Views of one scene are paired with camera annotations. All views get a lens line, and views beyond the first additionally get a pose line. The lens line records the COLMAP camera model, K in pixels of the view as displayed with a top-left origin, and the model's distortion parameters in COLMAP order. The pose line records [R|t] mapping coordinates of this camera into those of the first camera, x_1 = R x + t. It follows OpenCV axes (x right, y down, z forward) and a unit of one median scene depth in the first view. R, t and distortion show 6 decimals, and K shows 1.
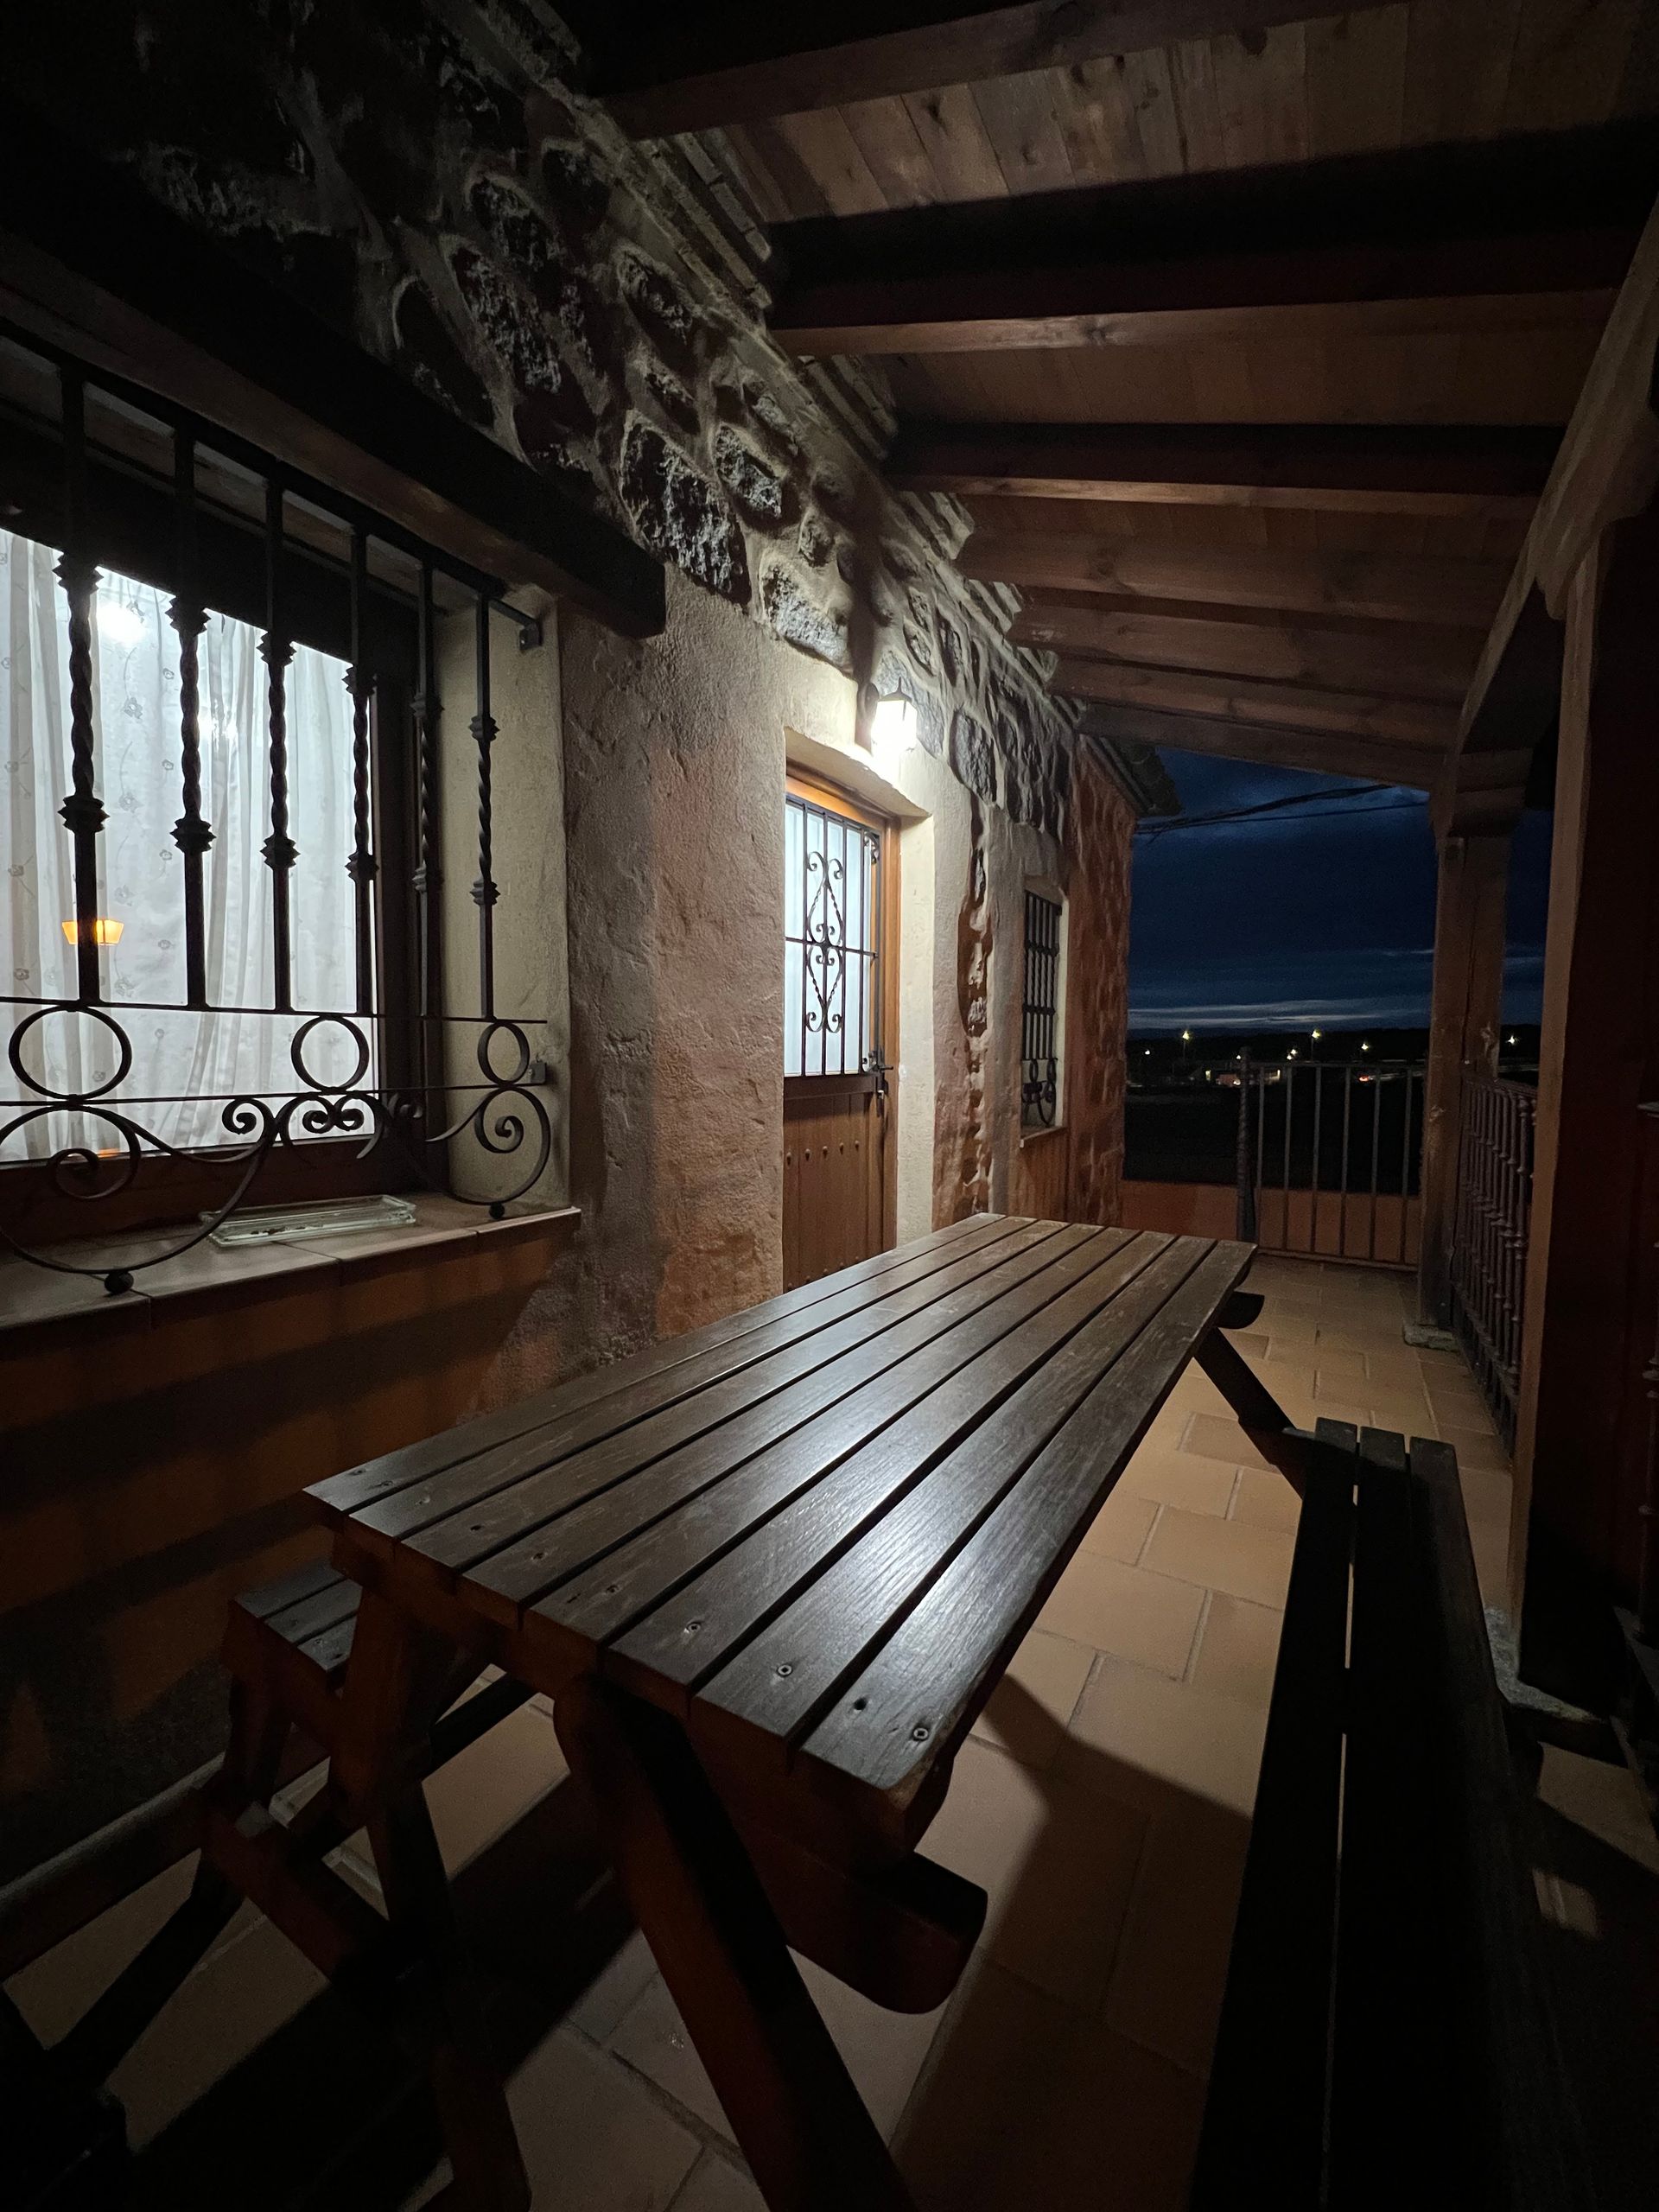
lens RADIAL K [[880.0, 0, 830.9], [0, 880.0, 1102.7], [0, 0, 1]] dist [-0.003132, -0.000002]
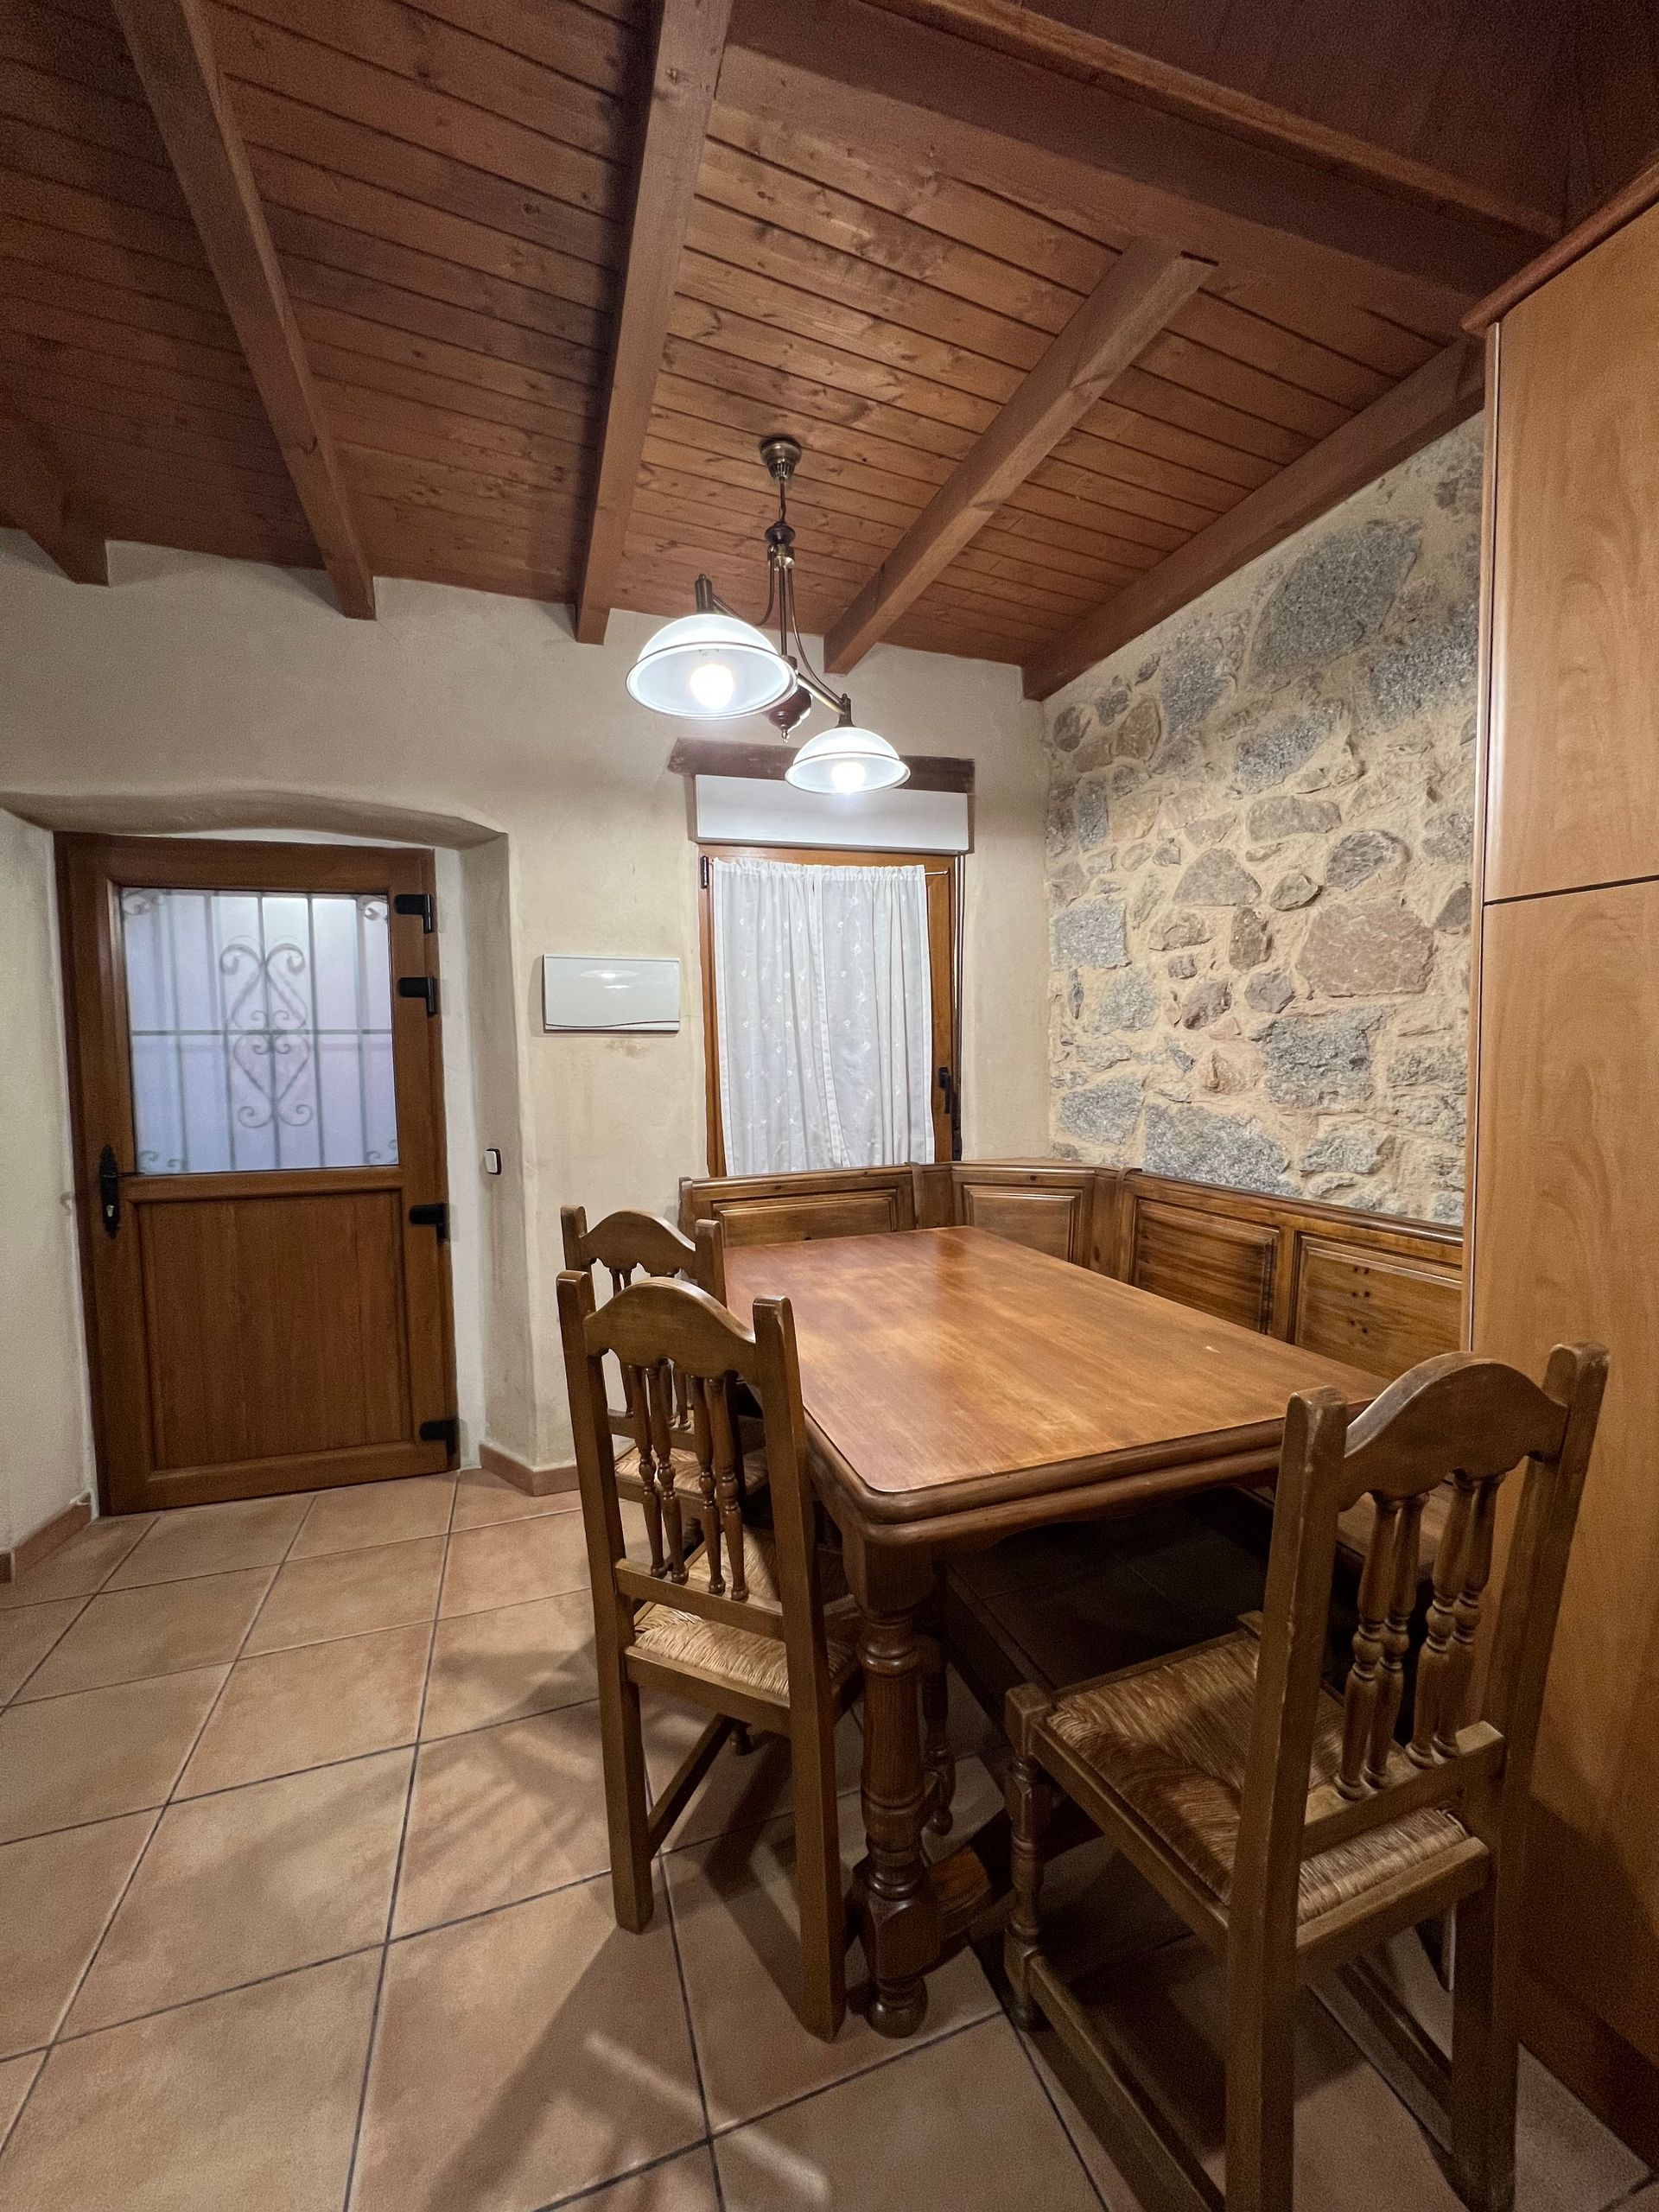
lens RADIAL K [[880.0, 0, 830.9], [0, 880.0, 1102.7], [0, 0, 1]] dist [-0.003132, -0.000002]
pose [[0.772321, 0.010892, -0.635139, 1.434035], [-0.007088, 0.999938, 0.008530, -0.160879], [0.635193, -0.002086, 0.772351, 0.904333]]
